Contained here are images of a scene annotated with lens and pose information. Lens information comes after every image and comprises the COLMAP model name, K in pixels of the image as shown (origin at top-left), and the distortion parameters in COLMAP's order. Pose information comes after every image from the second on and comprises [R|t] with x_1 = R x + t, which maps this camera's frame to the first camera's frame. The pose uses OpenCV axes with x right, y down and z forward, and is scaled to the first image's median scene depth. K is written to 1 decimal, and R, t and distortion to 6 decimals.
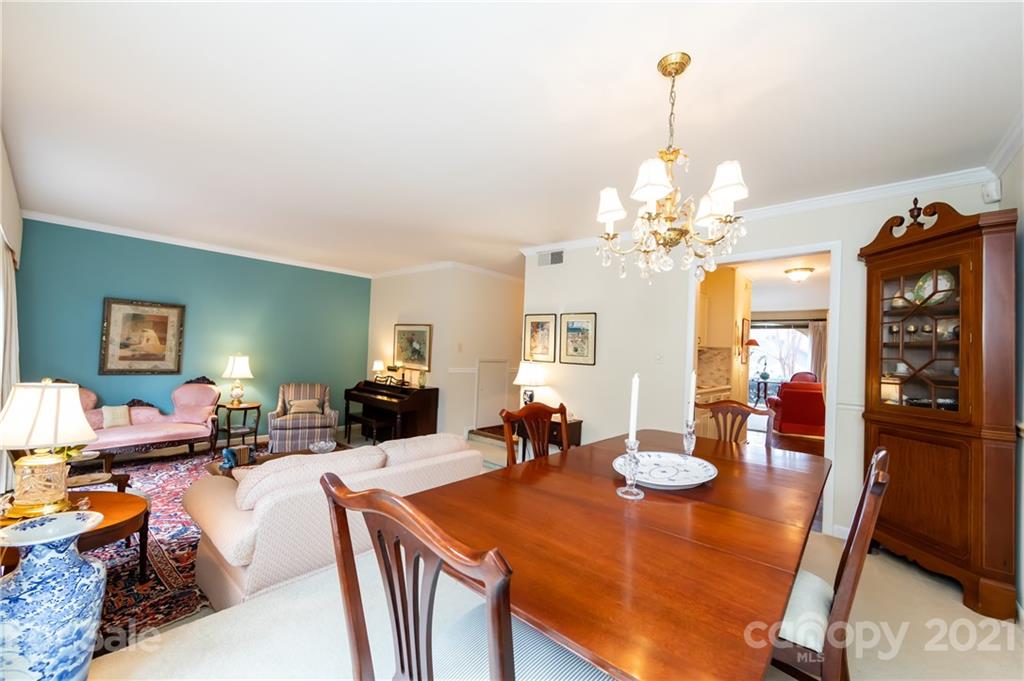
lens RADIAL K [[404.4, 0, 515.5], [0, 404.4, 343.5], [0, 0, 1]] dist [-0.000546, -0.000125]
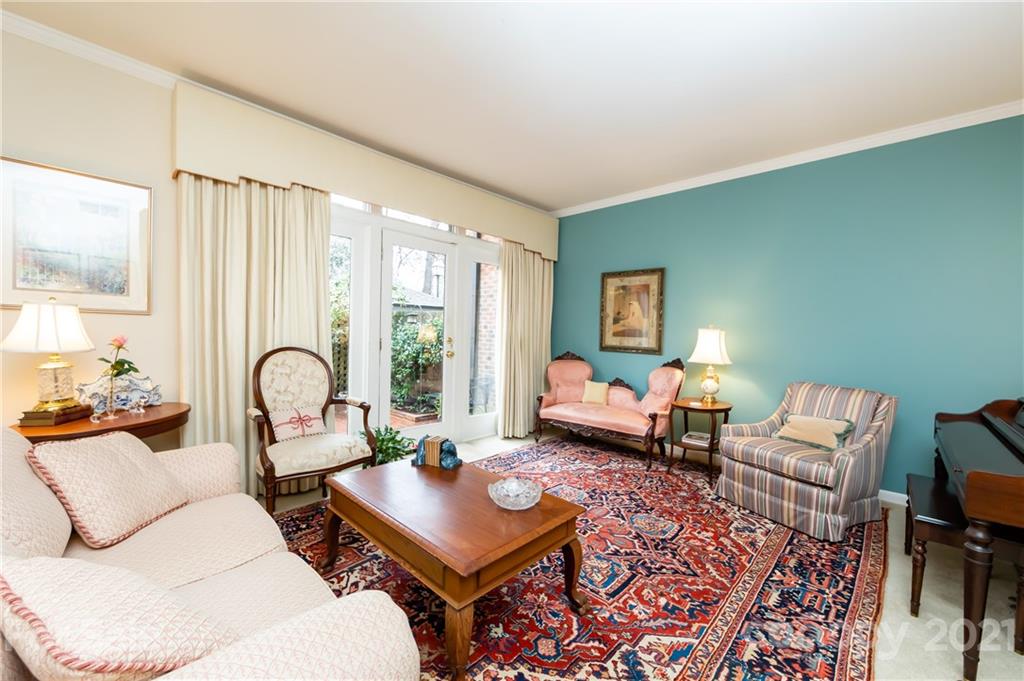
lens RADIAL K [[404.4, 0, 501.6], [0, 404.4, 337.4], [0, 0, 1]] dist [-0.000546, -0.000125]
pose [[-0.071150, -0.029724, -0.997023, -0.006161], [-0.008457, 0.999538, -0.029195, 0.068949], [0.997430, 0.006355, -0.071369, 0.746825]]
